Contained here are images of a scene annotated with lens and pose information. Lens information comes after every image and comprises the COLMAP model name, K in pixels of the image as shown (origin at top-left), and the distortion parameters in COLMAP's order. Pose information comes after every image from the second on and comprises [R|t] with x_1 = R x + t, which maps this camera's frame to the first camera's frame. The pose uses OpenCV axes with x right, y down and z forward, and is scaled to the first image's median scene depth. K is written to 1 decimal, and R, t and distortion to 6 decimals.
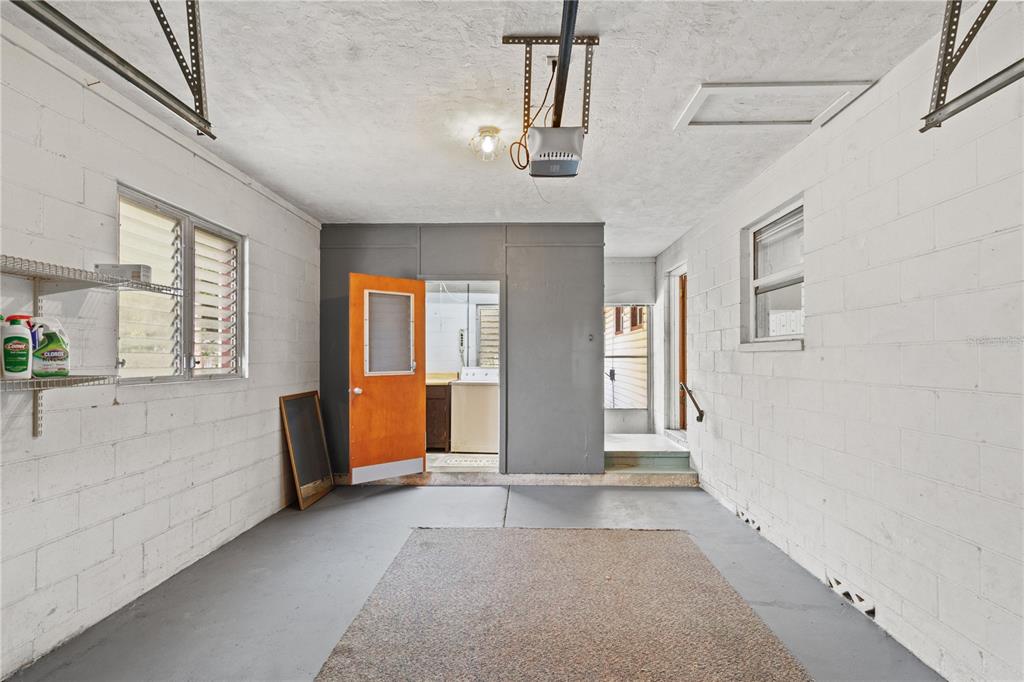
lens RADIAL K [[477.5, 0, 518.1], [0, 477.5, 344.1], [0, 0, 1]] dist [0.000410, 0.000434]
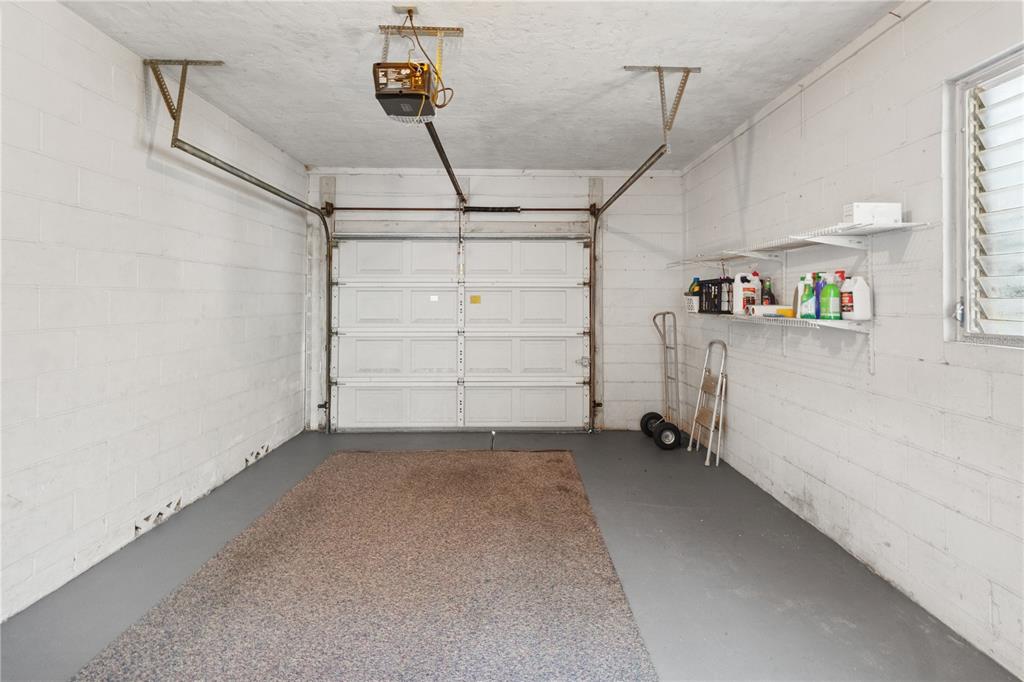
lens RADIAL K [[477.0, 0, 516.3], [0, 477.0, 318.6], [0, 0, 1]] dist [0.000901, 0.000296]
pose [[-0.999240, 0.007317, -0.038279, -0.119219], [0.006902, 0.999916, 0.010976, 0.043310], [0.038356, 0.010703, -0.999207, 2.053552]]
